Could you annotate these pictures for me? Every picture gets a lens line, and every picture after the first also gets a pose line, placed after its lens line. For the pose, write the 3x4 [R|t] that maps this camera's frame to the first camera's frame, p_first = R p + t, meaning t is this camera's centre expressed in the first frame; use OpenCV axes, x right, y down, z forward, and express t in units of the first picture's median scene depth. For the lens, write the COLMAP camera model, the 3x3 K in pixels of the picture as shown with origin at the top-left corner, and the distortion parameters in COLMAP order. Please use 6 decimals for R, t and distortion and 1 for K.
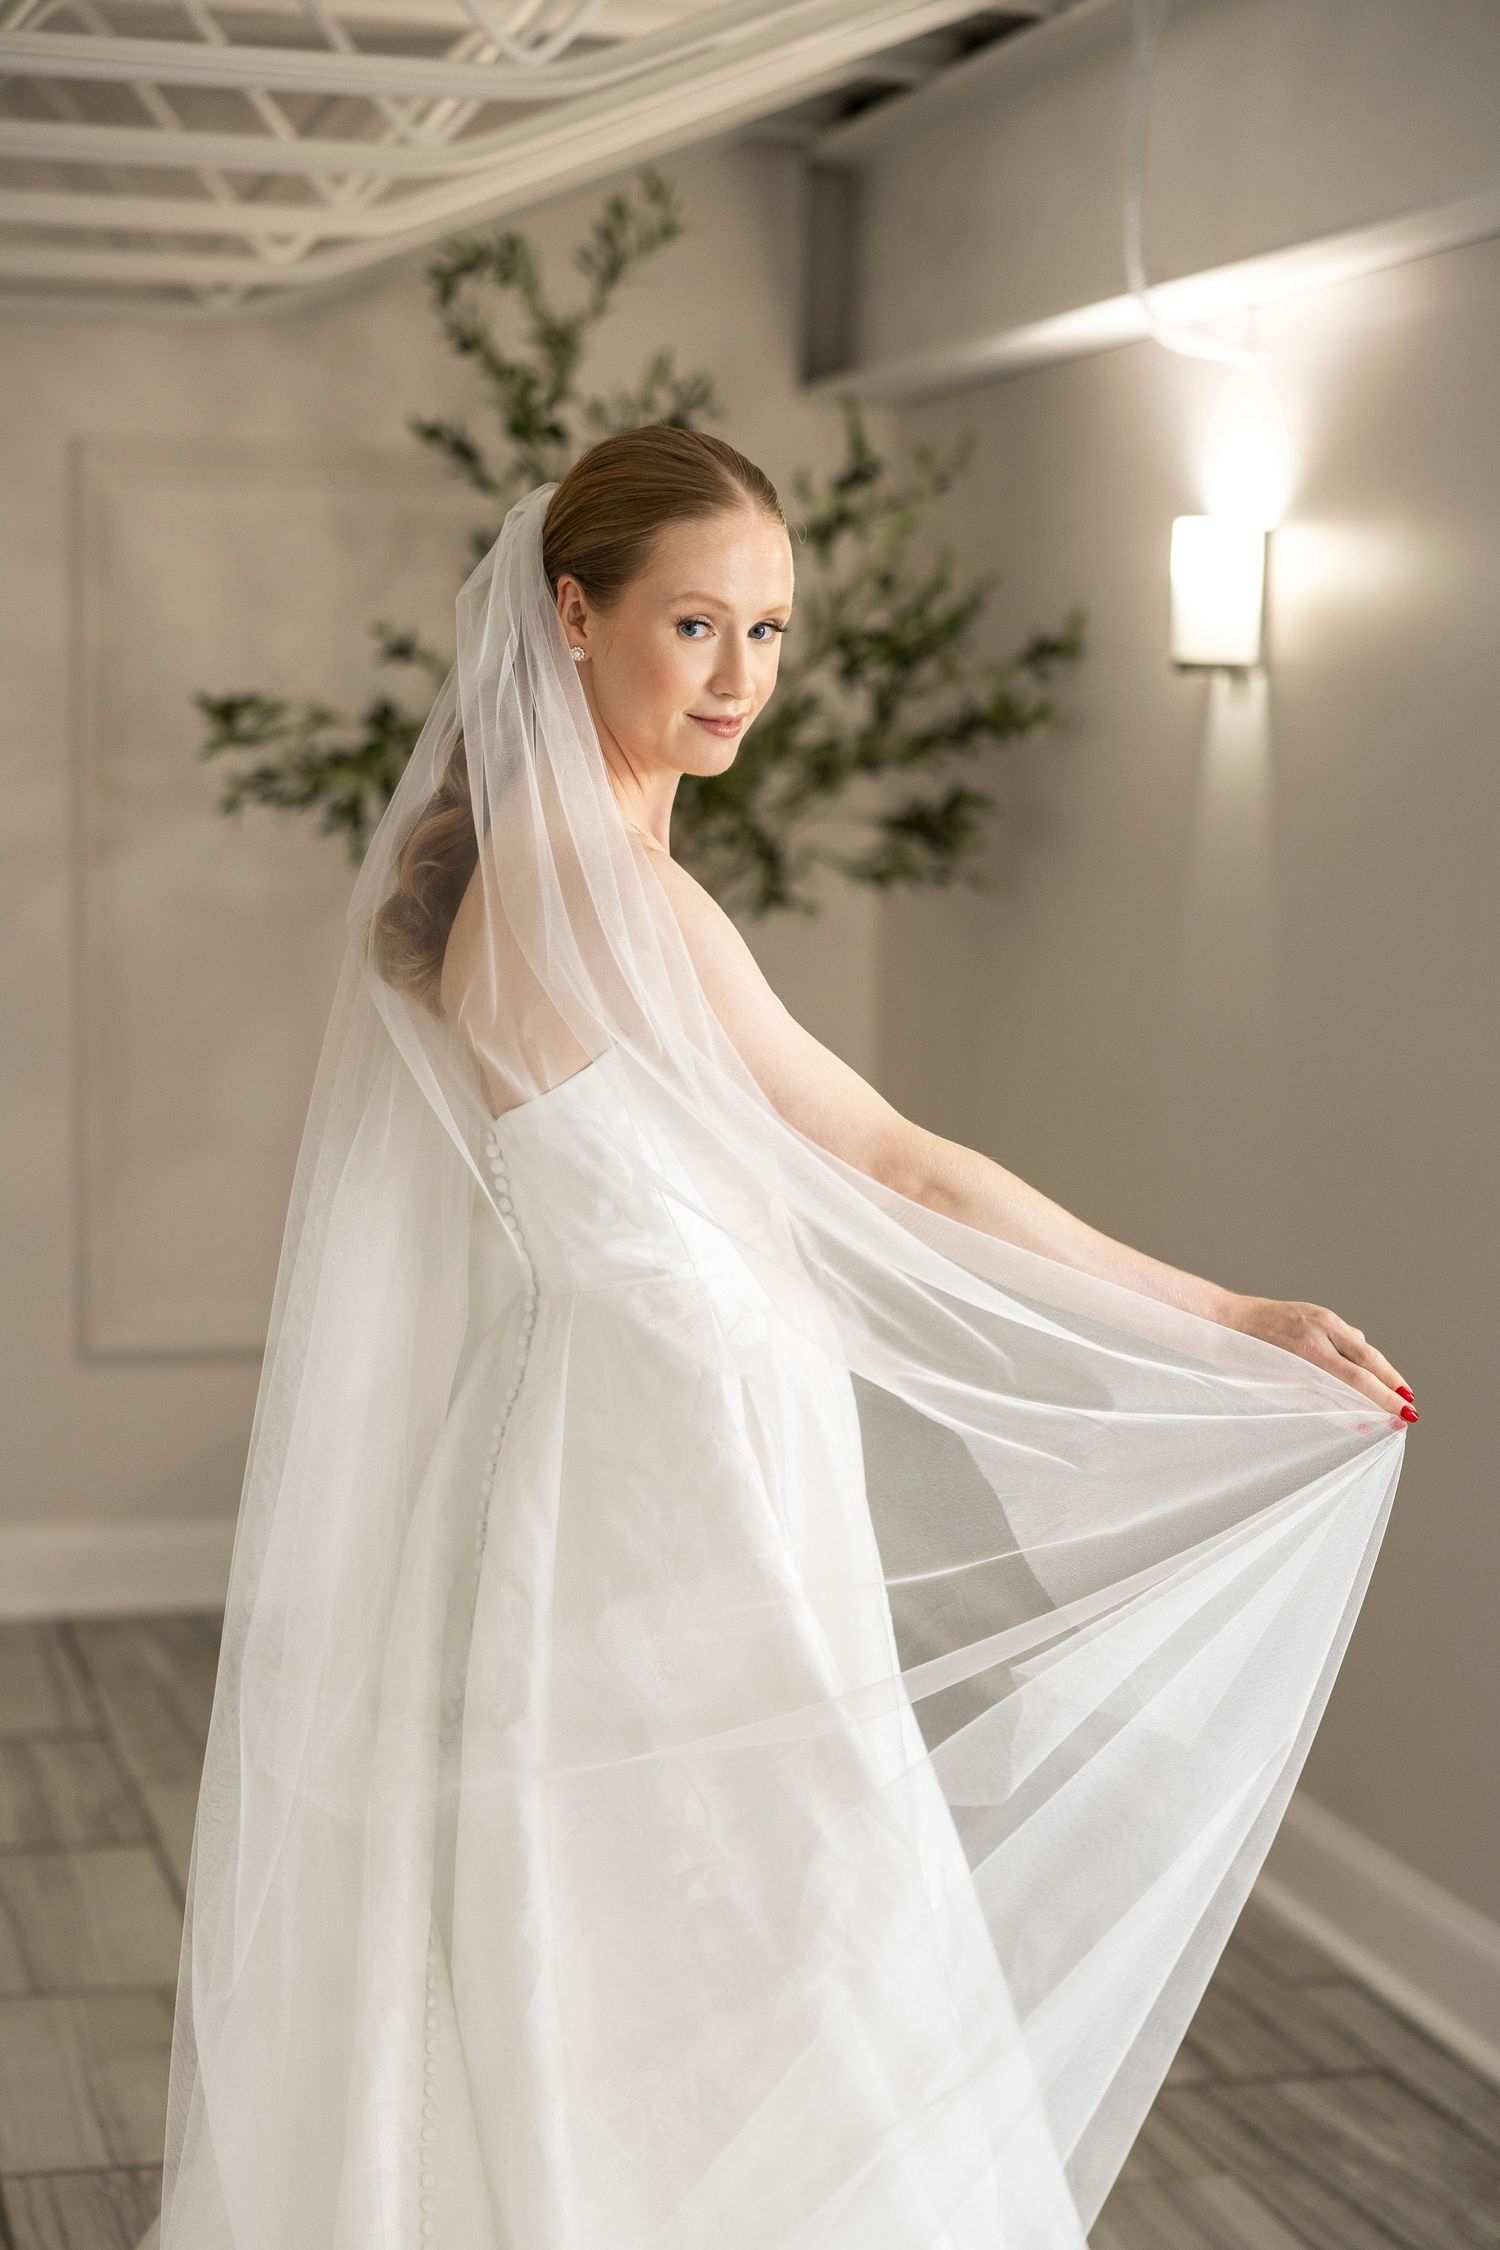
lens RADIAL K [[4222.5, 0, 752.3], [0, 4222.5, 1180.5], [0, 0, 1]] dist [0.023327, 0.016870]
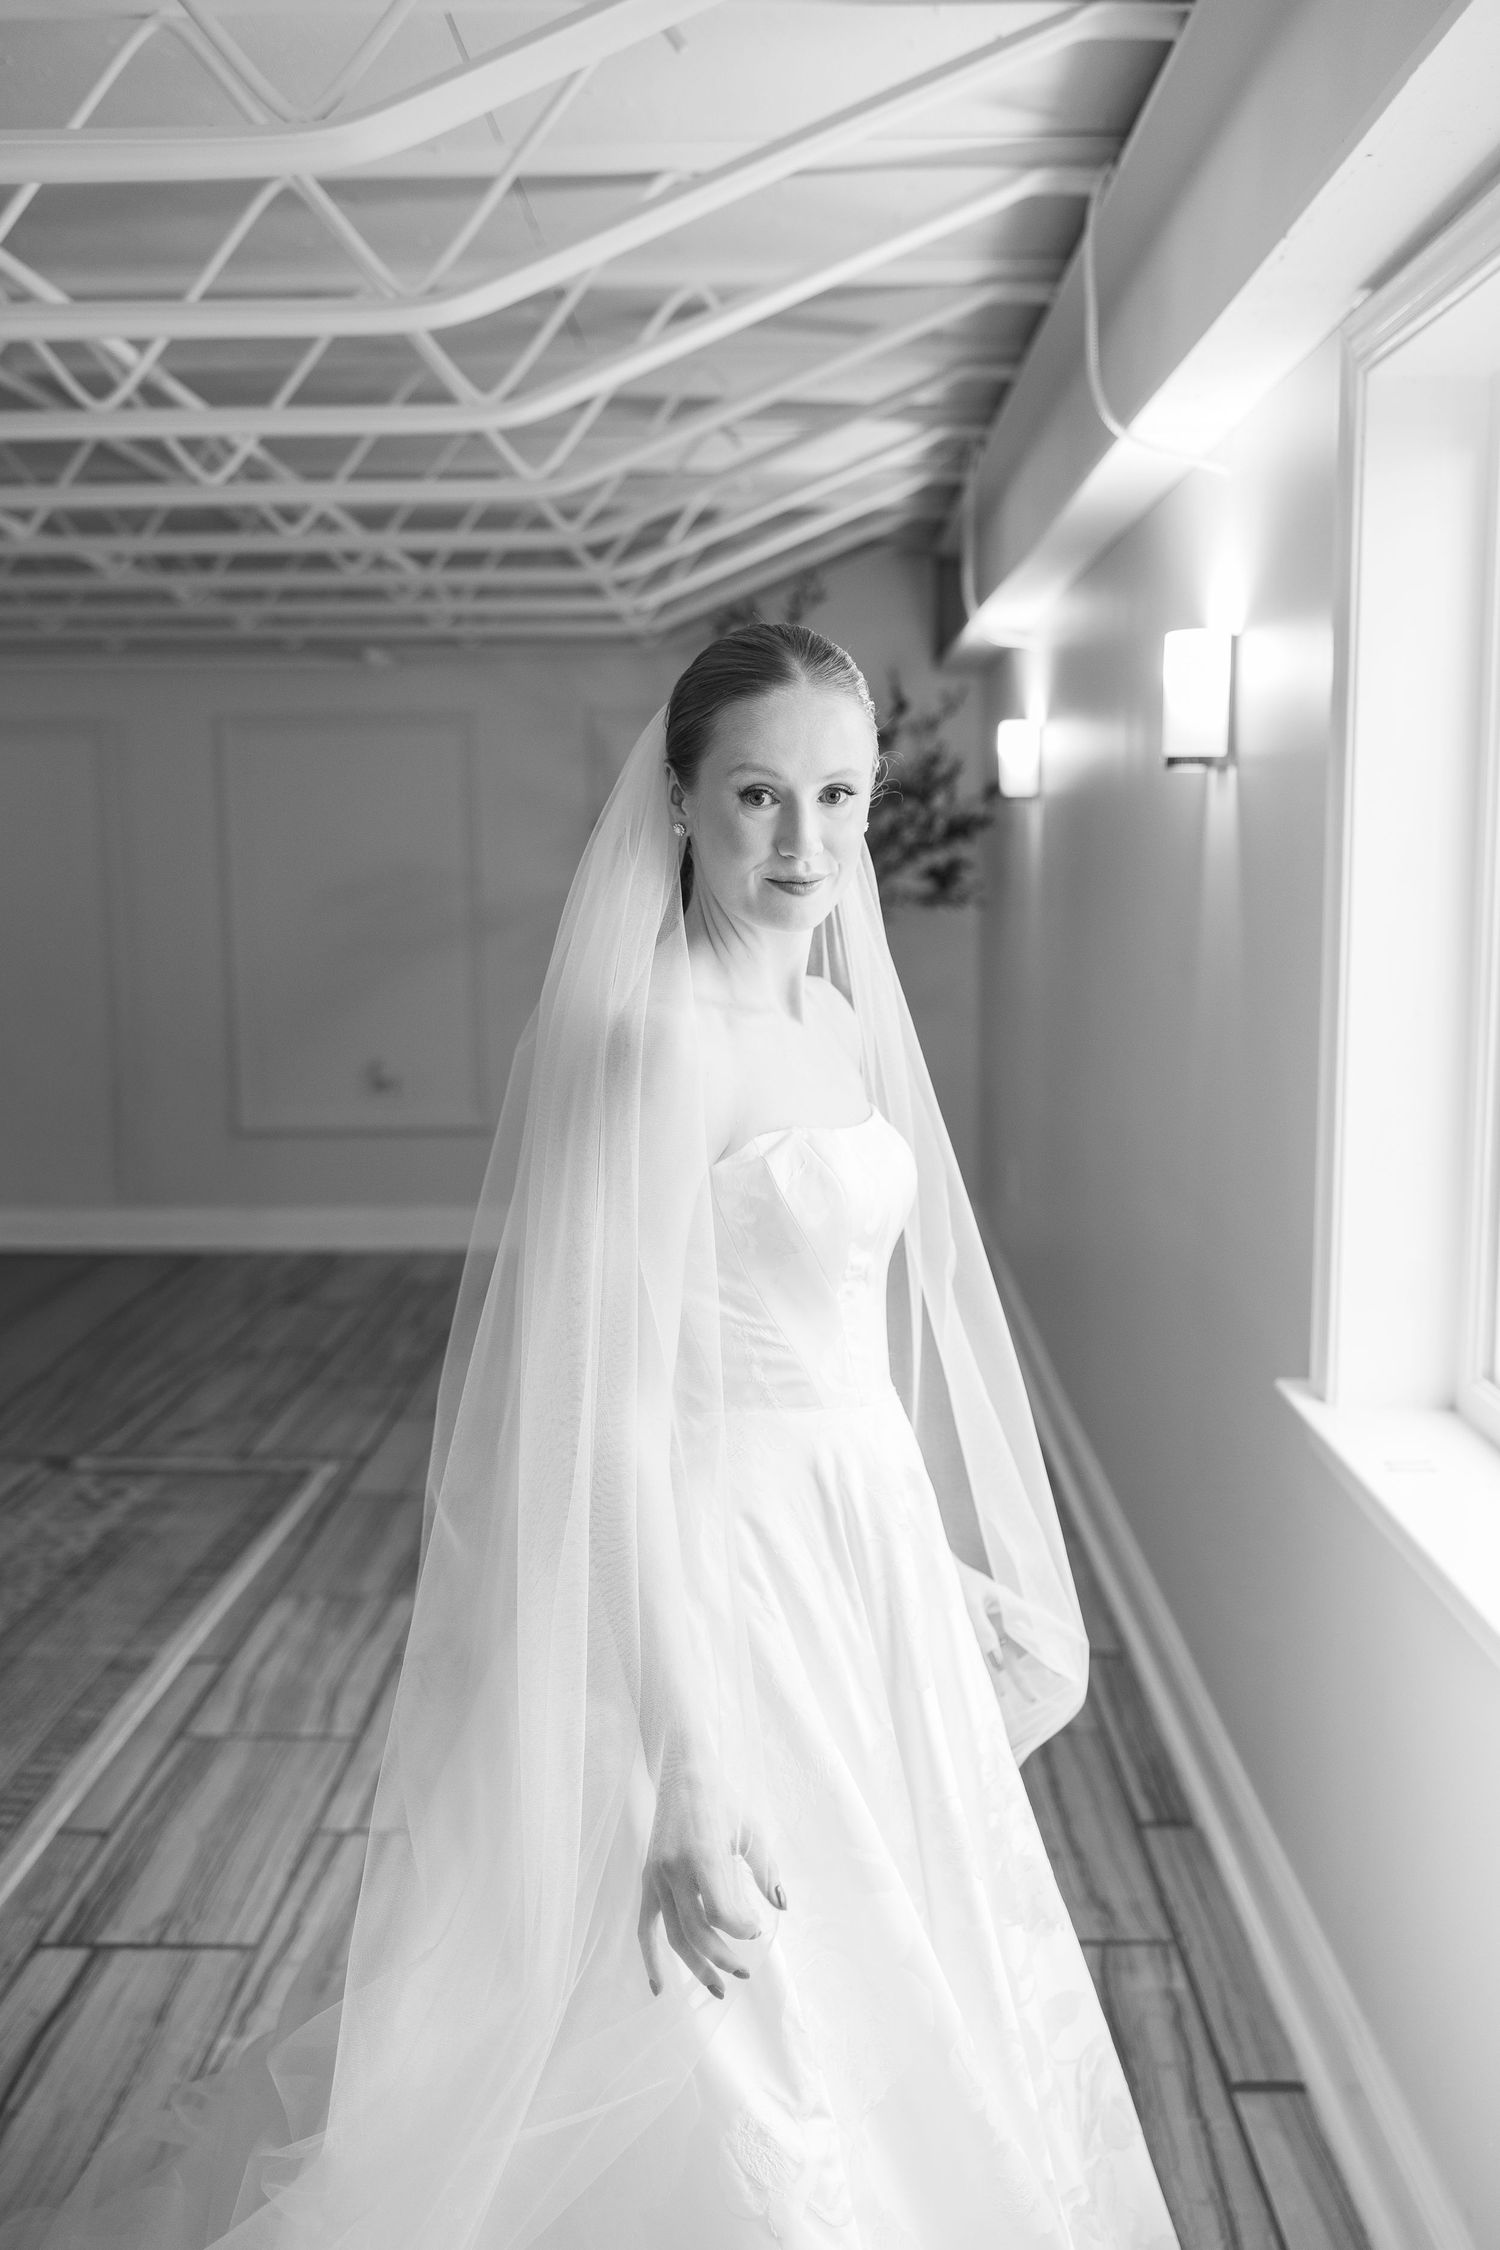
lens RADIAL K [[2002.1, 0, 711.0], [0, 2002.1, 1038.1], [0, 0, 1]] dist [-0.006960, 0.001816]
pose [[0.956566, 0.000928, -0.291515, 0.219391], [-0.002194, 0.999990, -0.004017, -0.001169], [0.291509, 0.004482, 0.956558, 0.034212]]
